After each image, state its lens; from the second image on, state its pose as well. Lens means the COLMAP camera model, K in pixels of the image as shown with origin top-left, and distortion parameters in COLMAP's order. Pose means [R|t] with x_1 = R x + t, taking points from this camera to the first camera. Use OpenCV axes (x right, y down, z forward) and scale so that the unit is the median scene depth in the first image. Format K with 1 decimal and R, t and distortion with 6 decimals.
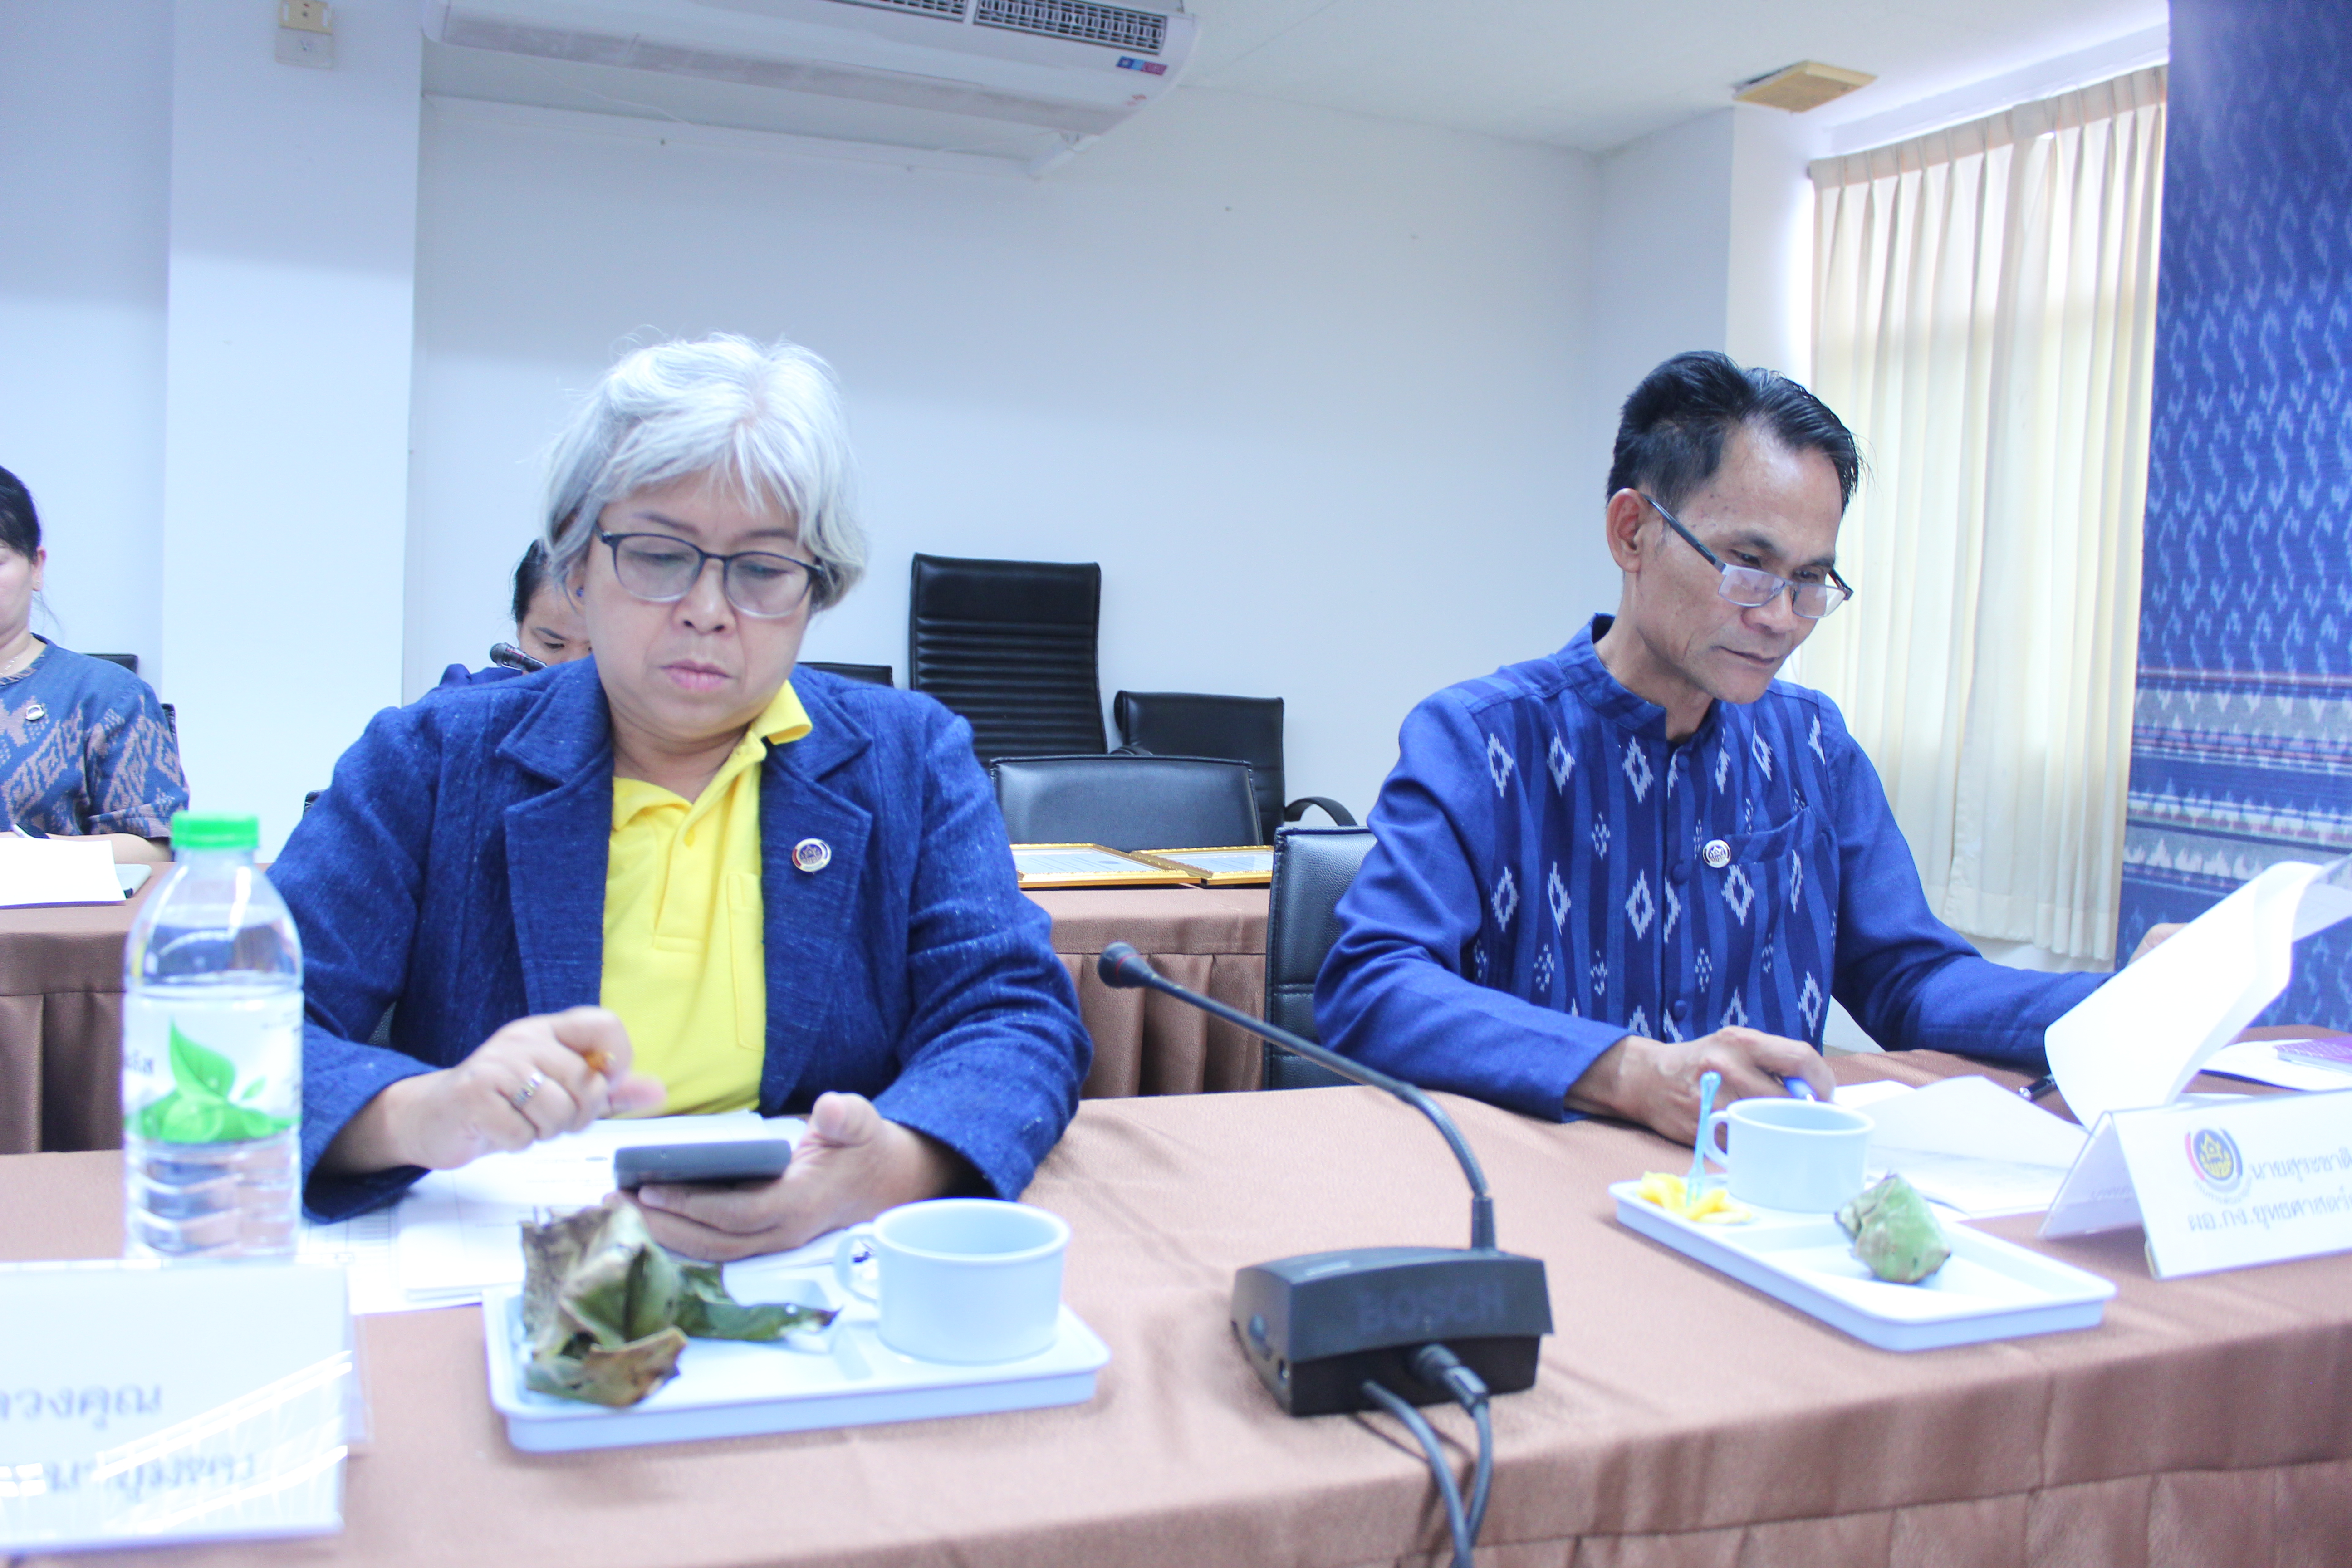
lens RADIAL K [[1947.4, 0, 1161.3], [0, 1947.4, 784.4], [0, 0, 1]] dist [-0.167963, 0.149393]
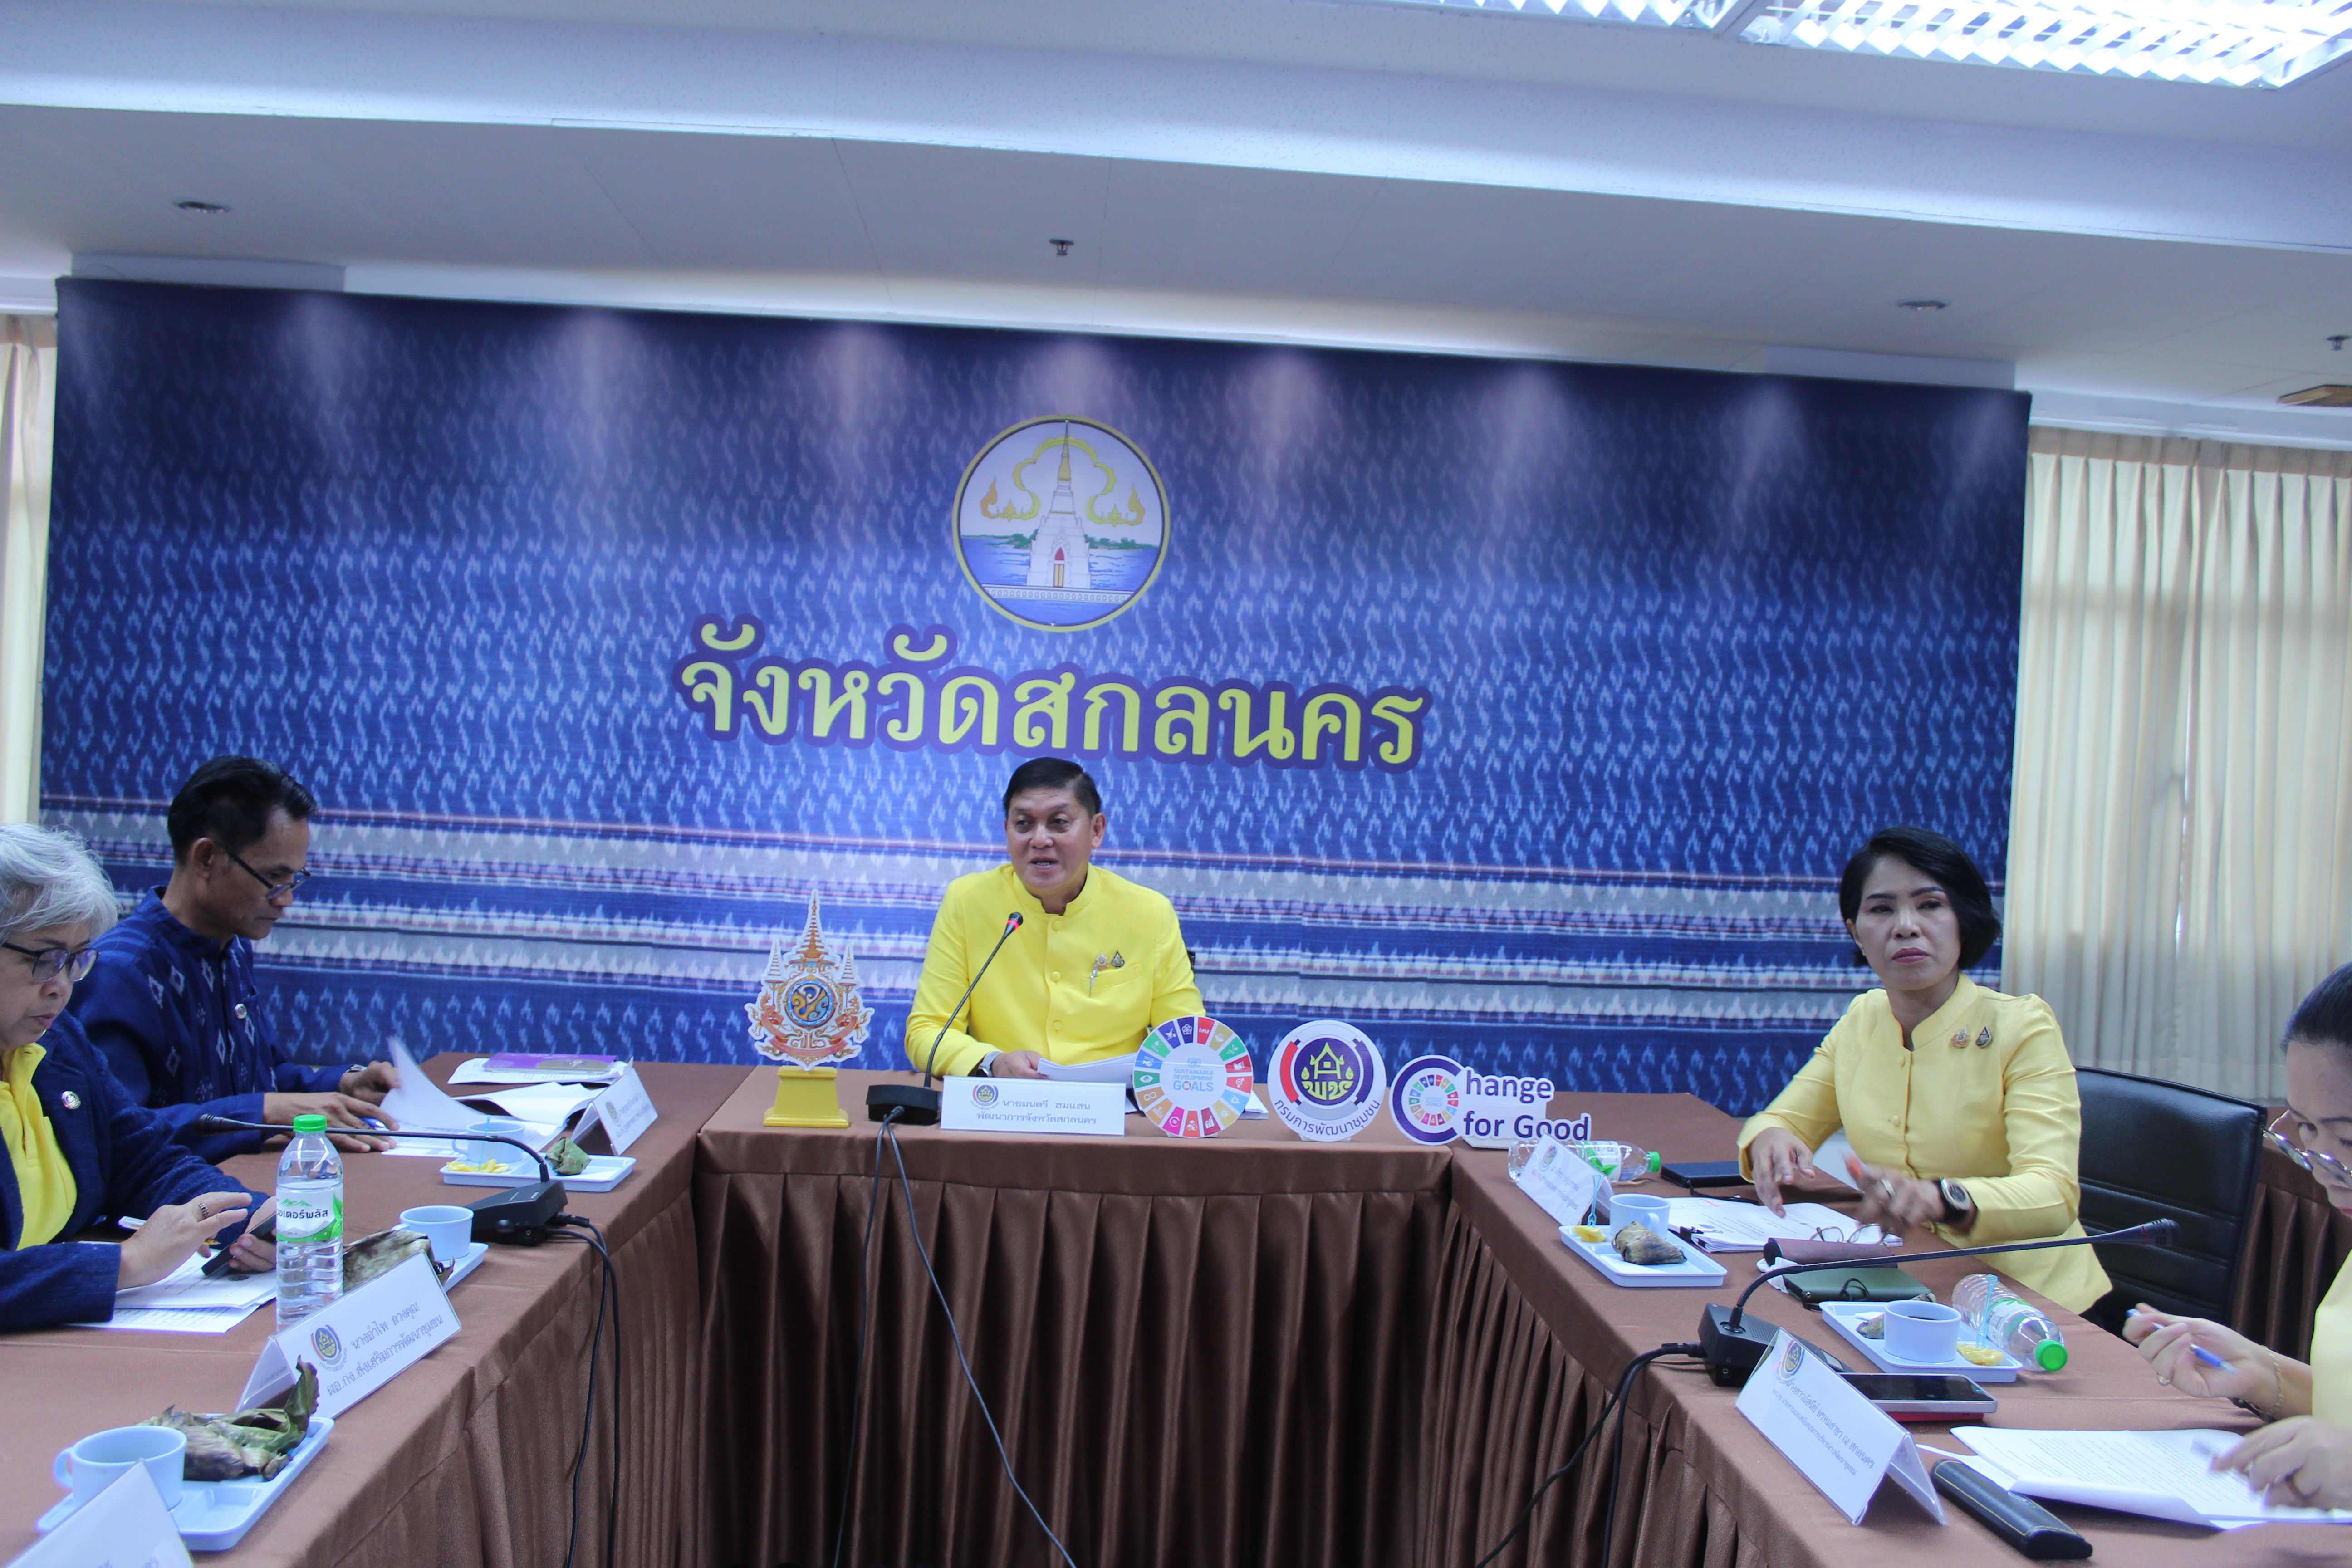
lens RADIAL K [[1952.0, 0, 1167.3], [0, 1952.0, 778.8], [0, 0, 1]] dist [-0.167366, 0.151207]
pose [[0.333800, -0.040598, 0.941769, -0.475263], [0.031456, 0.998995, 0.031916, -0.093833], [-0.942119, 0.018971, 0.334742, -0.192815]]
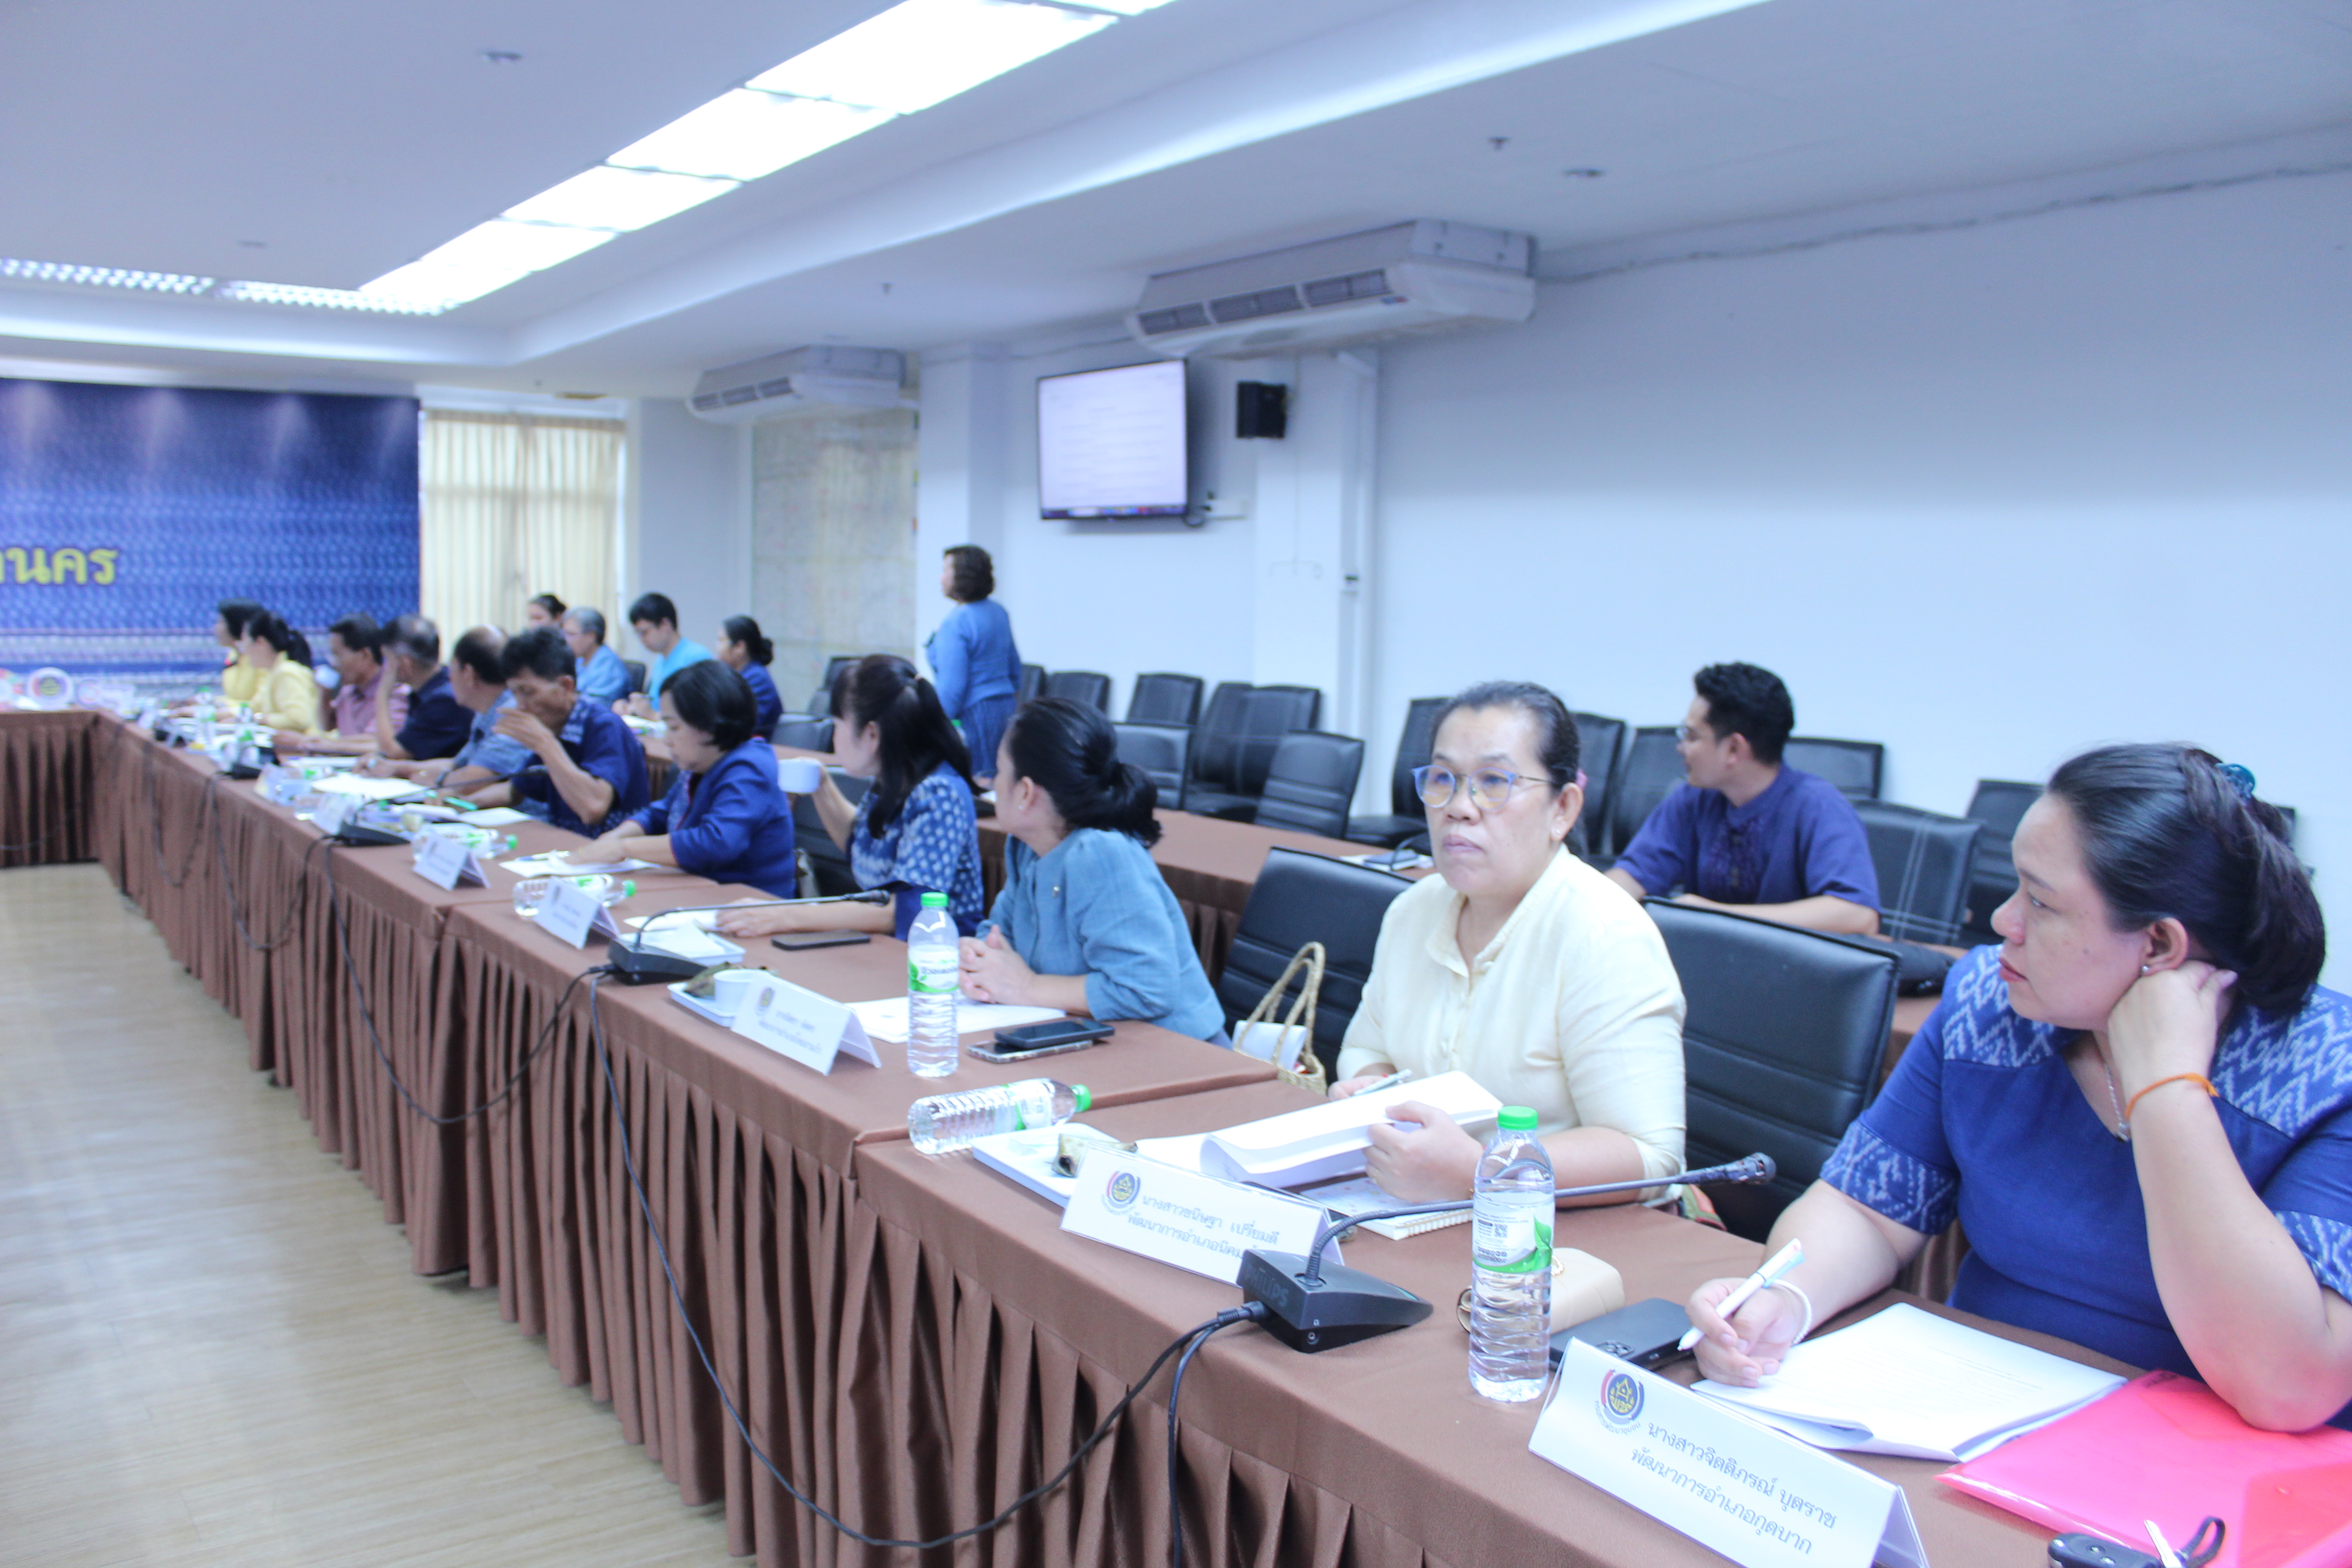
lens RADIAL K [[1947.4, 0, 1161.3], [0, 1947.4, 784.4], [0, 0, 1]] dist [-0.167963, 0.149393]
pose [[-0.218392, -0.138858, 0.965931, -2.244644], [0.038428, 0.987833, 0.150695, -0.118777], [-0.975104, 0.070029, -0.210399, -0.828406]]
